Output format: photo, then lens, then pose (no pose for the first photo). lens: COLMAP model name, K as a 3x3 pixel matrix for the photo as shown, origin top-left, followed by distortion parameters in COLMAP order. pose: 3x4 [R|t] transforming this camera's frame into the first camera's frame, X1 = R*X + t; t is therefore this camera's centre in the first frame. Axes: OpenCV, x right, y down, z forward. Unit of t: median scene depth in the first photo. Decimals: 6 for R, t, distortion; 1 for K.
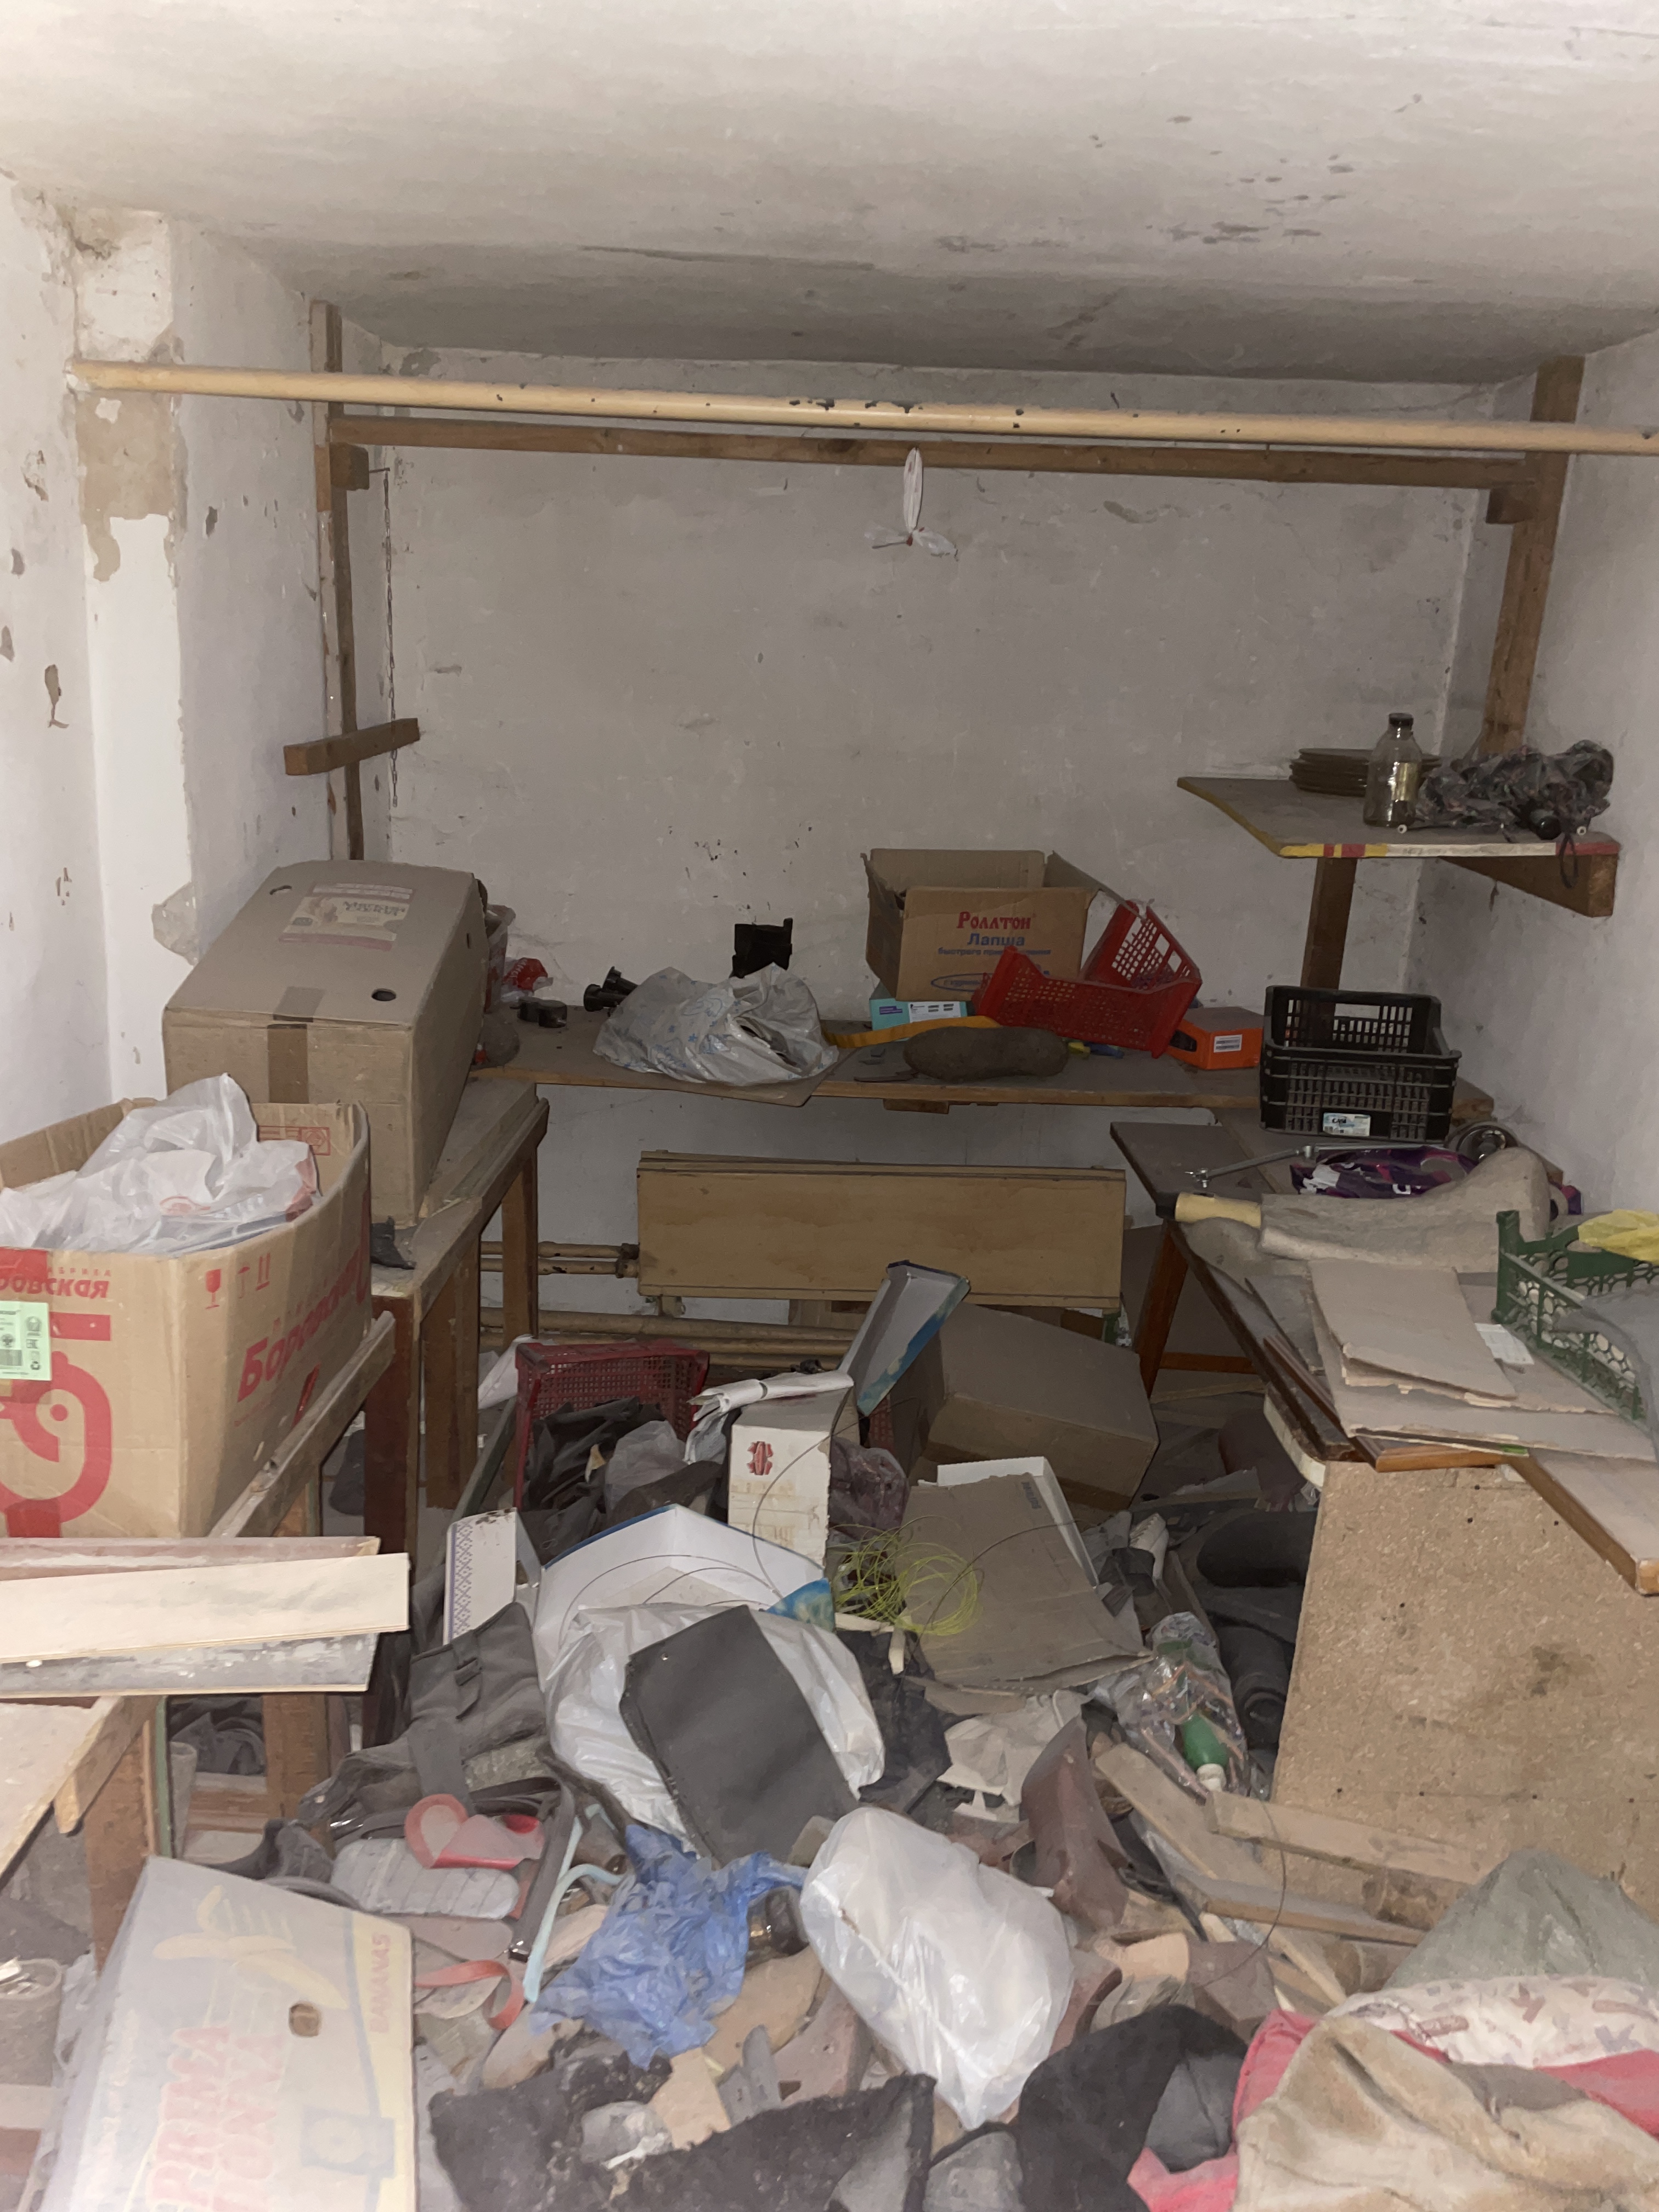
lens RADIAL K [[1669.8, 0, 821.9], [0, 1669.8, 1103.7], [0, 0, 1]] dist [0.024268, -0.007129]
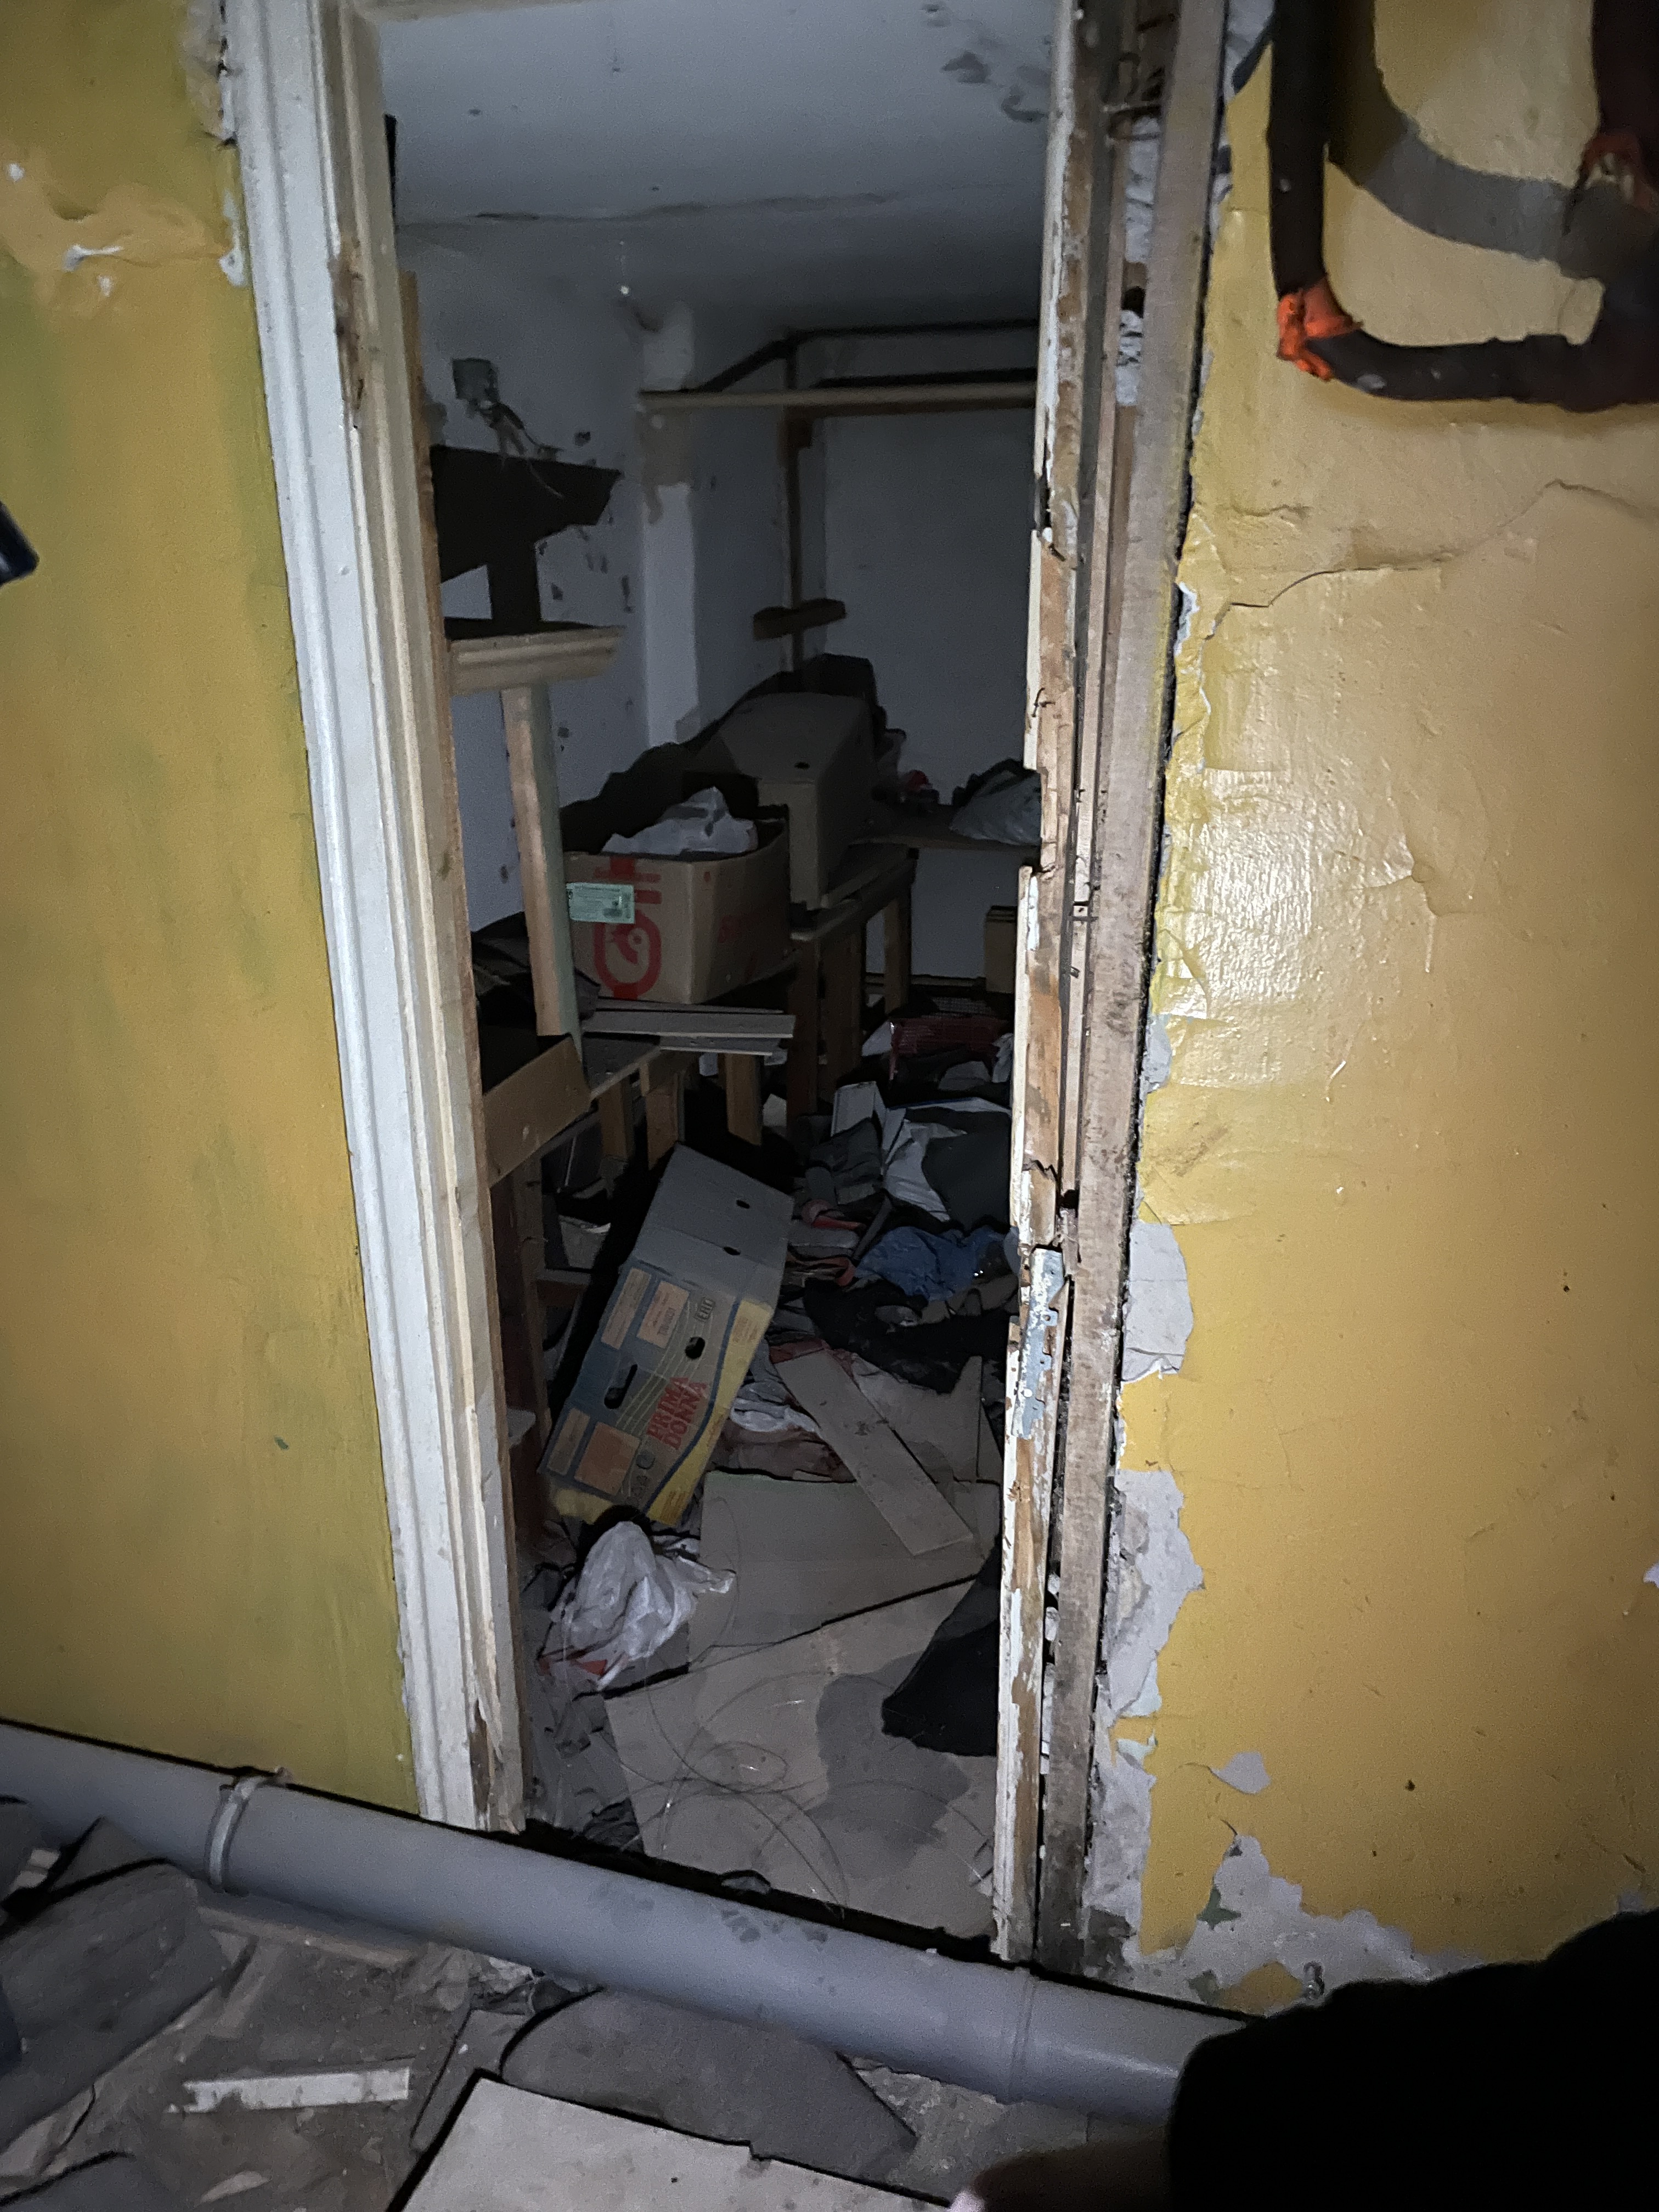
lens RADIAL K [[1669.8, 0, 836.2], [0, 1669.8, 1107.1], [0, 0, 1]] dist [0.024268, -0.007129]
pose [[0.962891, 0.038785, -0.267090, 0.250856], [-0.020766, 0.997333, 0.069963, 0.171128], [0.269092, -0.061820, 0.961128, -0.681490]]
